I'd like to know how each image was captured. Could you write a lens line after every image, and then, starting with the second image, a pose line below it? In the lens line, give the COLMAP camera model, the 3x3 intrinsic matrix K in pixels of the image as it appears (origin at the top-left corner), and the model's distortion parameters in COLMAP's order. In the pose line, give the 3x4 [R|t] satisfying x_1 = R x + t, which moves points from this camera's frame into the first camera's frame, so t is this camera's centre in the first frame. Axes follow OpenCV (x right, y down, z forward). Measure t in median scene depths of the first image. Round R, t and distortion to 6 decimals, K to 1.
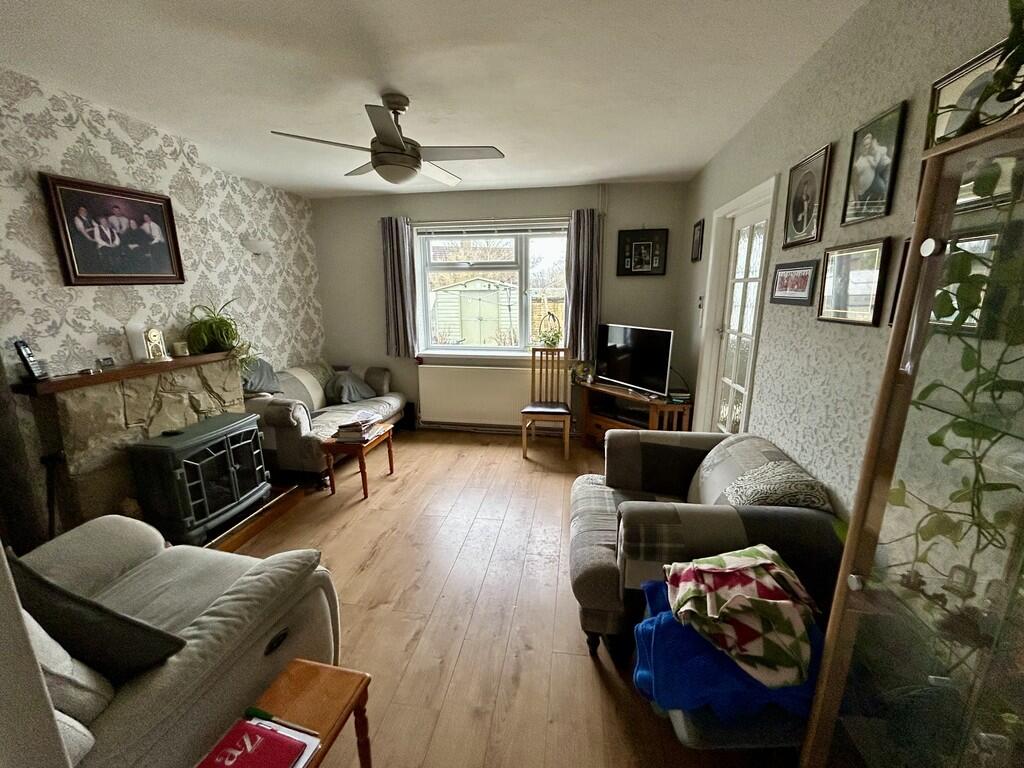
lens RADIAL K [[412.3, 0, 512.0], [0, 412.3, 384.0], [0, 0, 1]] dist [-0.000532, 0.000253]
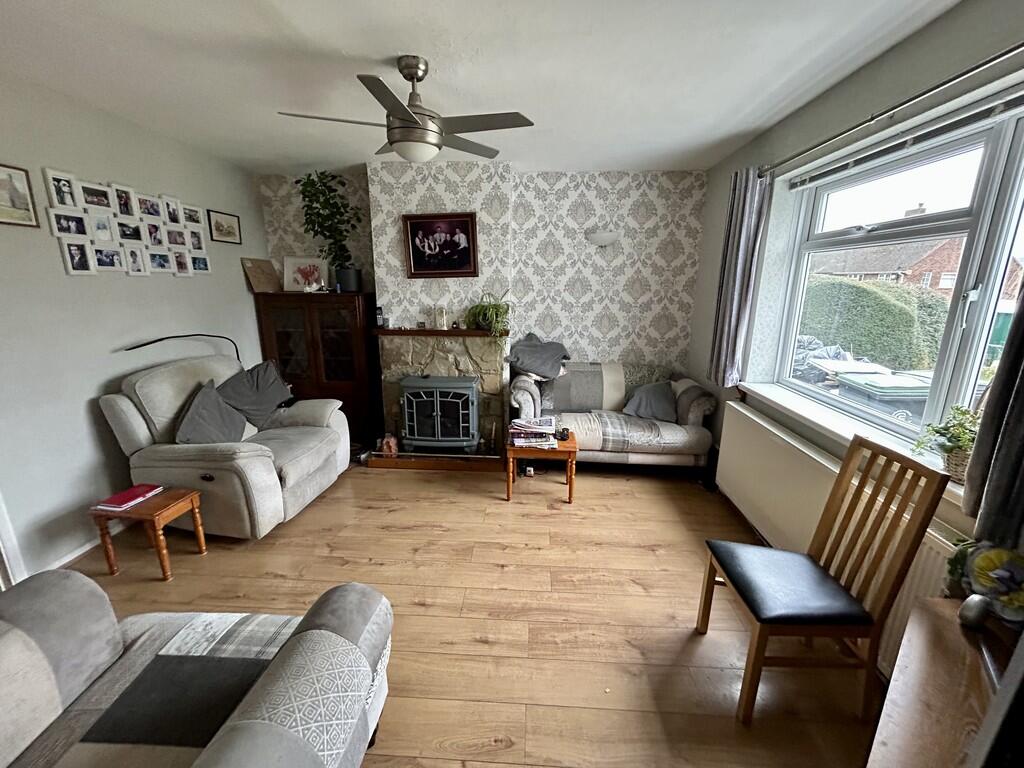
lens RADIAL K [[412.3, 0, 512.0], [0, 412.3, 384.0], [0, 0, 1]] dist [-0.000532, 0.000253]
pose [[0.105319, 0.245353, -0.963696, 0.625987], [-0.226395, 0.949553, 0.217011, -0.236852], [0.968325, 0.195321, 0.155553, 1.007651]]
